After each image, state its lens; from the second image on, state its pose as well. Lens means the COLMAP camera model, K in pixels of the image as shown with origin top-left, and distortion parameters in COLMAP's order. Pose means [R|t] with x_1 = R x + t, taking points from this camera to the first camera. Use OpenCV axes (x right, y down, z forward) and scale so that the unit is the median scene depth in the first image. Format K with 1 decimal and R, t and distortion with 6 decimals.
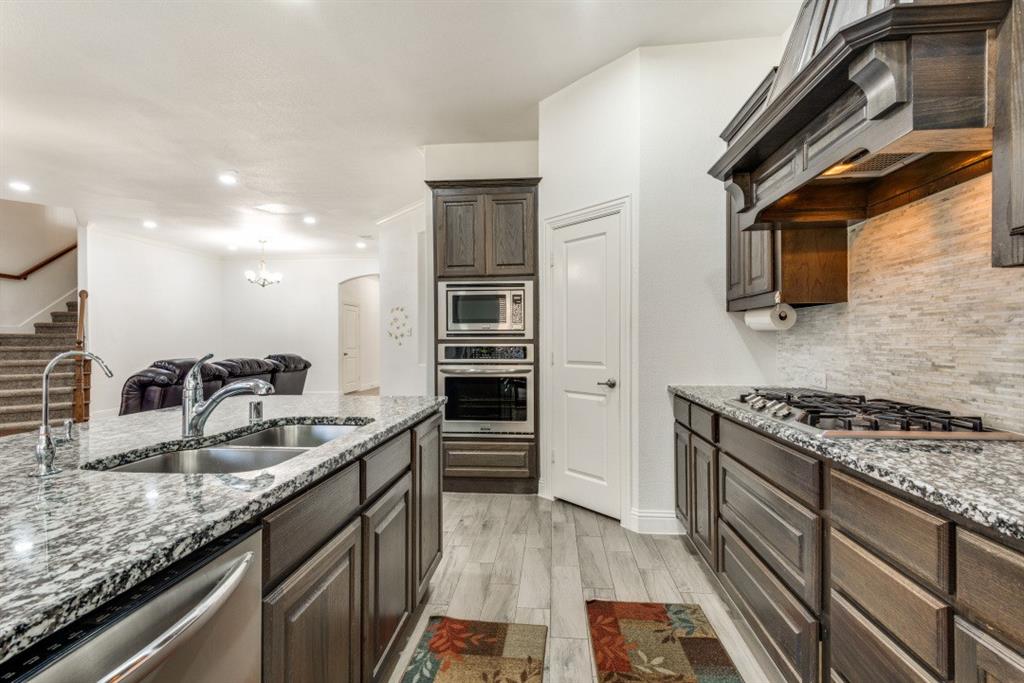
lens RADIAL K [[473.4, 0, 506.7], [0, 473.4, 345.4], [0, 0, 1]] dist [0.002988, -0.001259]
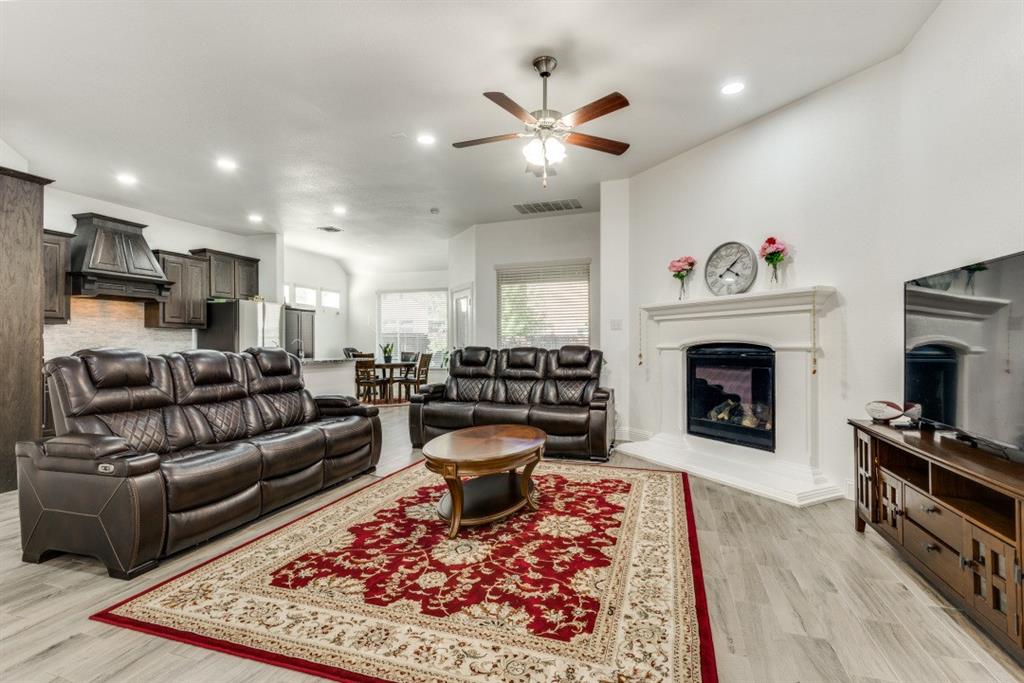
lens RADIAL K [[473.4, 0, 517.2], [0, 473.4, 342.2], [0, 0, 1]] dist [0.002988, -0.001259]
pose [[-0.982282, 0.005081, 0.187338, -2.358018], [0.006418, 0.999958, 0.006533, 0.006130], [-0.187297, 0.007619, -0.982274, 3.190567]]
